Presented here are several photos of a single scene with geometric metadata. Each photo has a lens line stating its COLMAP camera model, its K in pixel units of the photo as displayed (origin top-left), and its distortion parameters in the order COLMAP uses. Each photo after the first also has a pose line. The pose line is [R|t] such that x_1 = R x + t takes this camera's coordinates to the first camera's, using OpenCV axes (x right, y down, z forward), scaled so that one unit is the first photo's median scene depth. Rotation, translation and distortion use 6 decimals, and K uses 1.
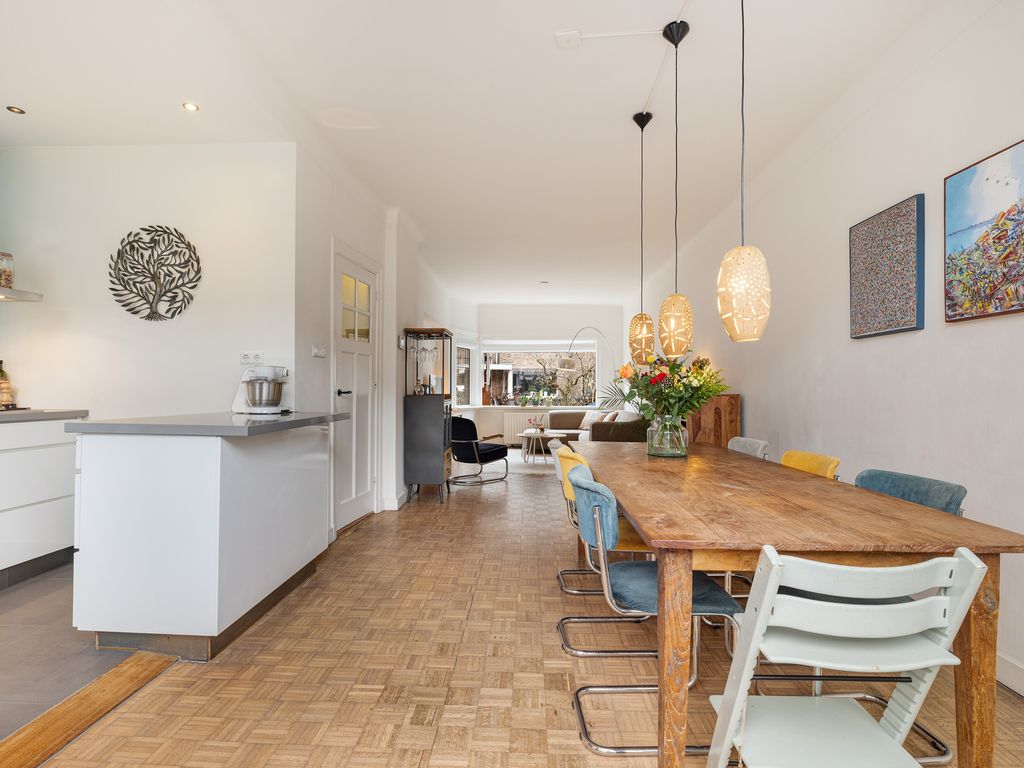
lens RADIAL K [[564.3, 0, 515.7], [0, 564.3, 383.6], [0, 0, 1]] dist [-0.007060, -0.000677]
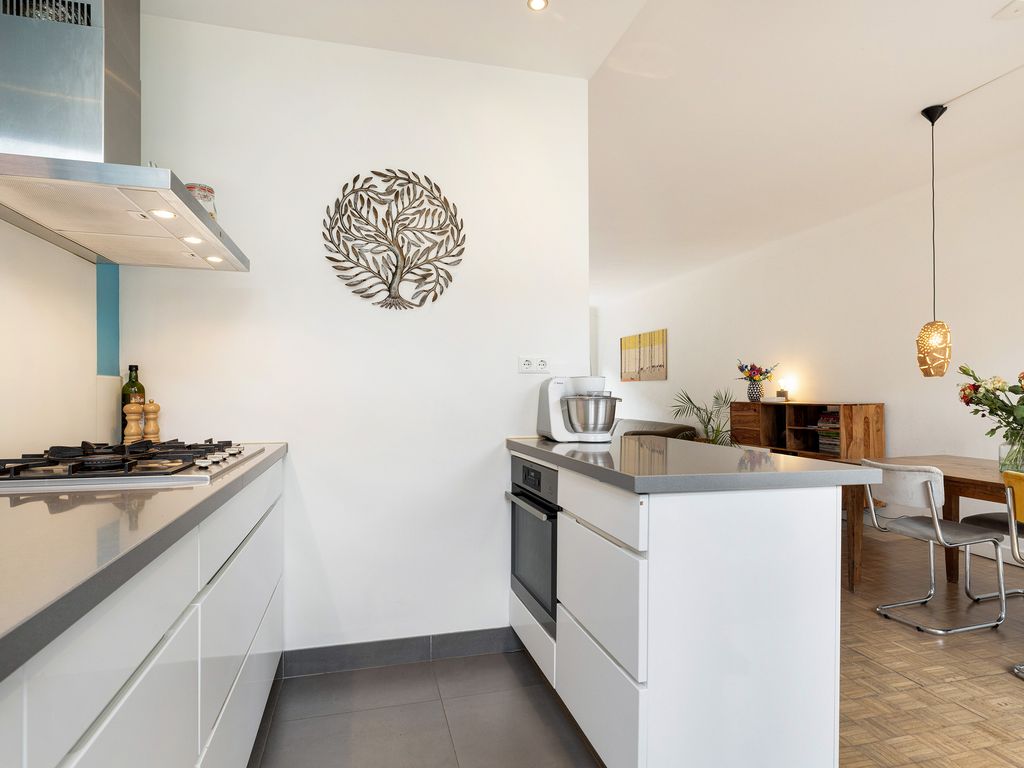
lens RADIAL K [[564.3, 0, 511.8], [0, 564.3, 387.9], [0, 0, 1]] dist [-0.007060, -0.000677]
pose [[0.957891, -0.003333, 0.287112, -0.702974], [0.002986, 0.999994, 0.001645, -0.016902], [-0.287116, -0.000718, 0.957895, 0.304850]]
